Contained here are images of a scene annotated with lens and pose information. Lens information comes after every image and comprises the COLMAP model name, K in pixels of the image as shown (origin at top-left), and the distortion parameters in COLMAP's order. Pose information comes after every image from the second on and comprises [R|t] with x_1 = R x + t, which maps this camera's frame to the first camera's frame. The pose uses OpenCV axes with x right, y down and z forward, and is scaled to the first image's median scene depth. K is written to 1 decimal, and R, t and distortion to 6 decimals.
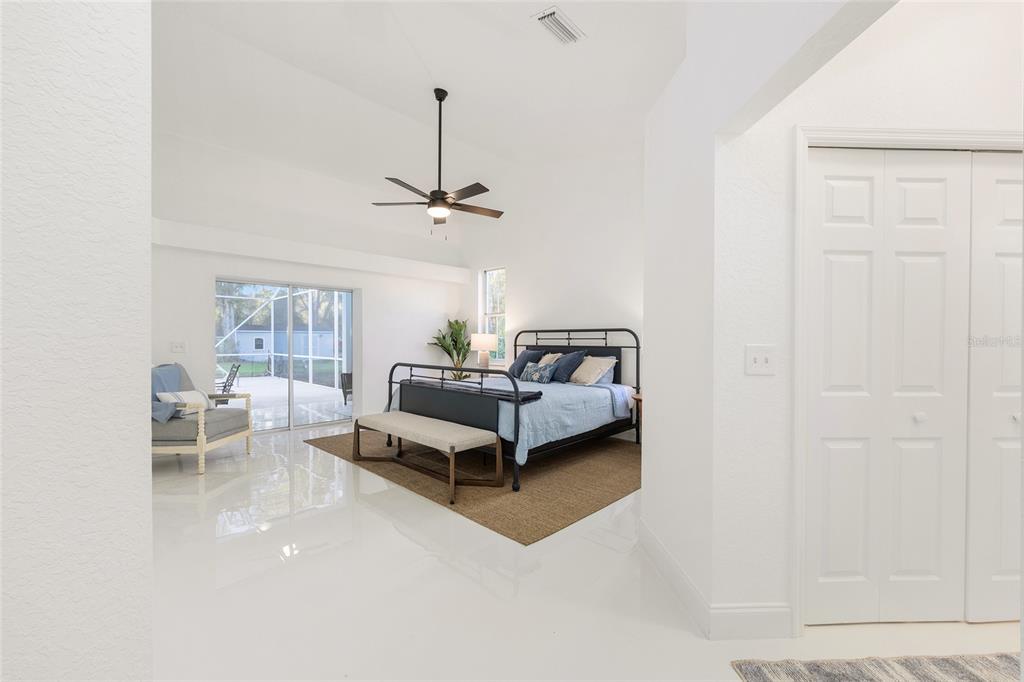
lens RADIAL K [[410.1, 0, 512.4], [0, 410.1, 339.9], [0, 0, 1]] dist [-0.001709, 0.000807]
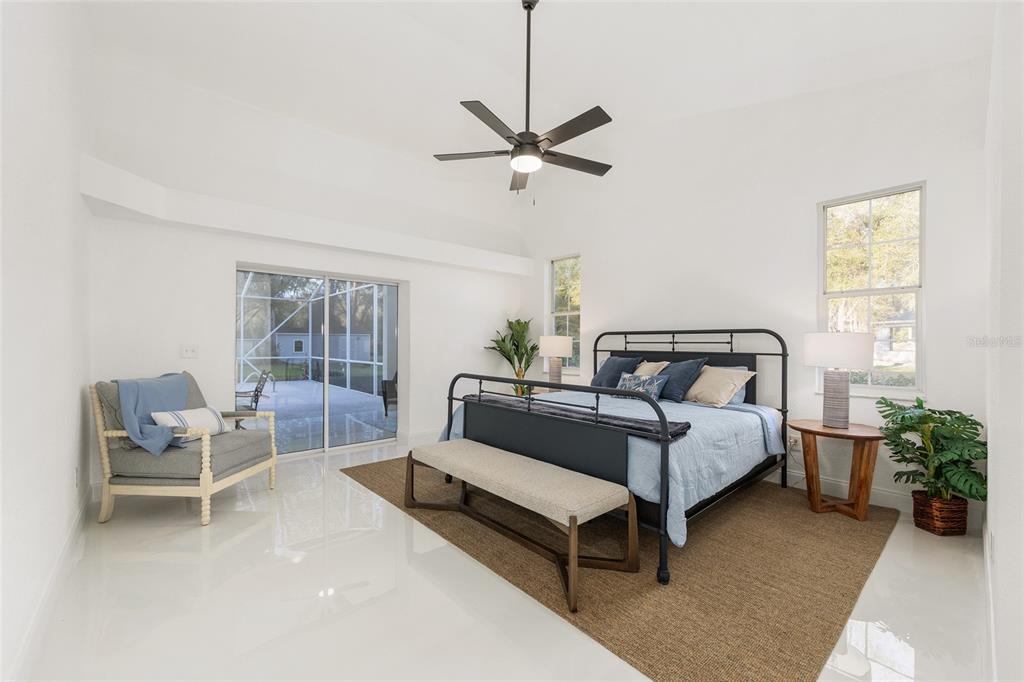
lens RADIAL K [[410.1, 0, 511.2], [0, 410.1, 340.0], [0, 0, 1]] dist [-0.001709, 0.000807]
pose [[0.996906, 0.003966, -0.078507, -0.125661], [-0.004653, 0.999952, -0.008567, 0.000305], [0.078469, 0.008905, 0.996877, 0.246640]]
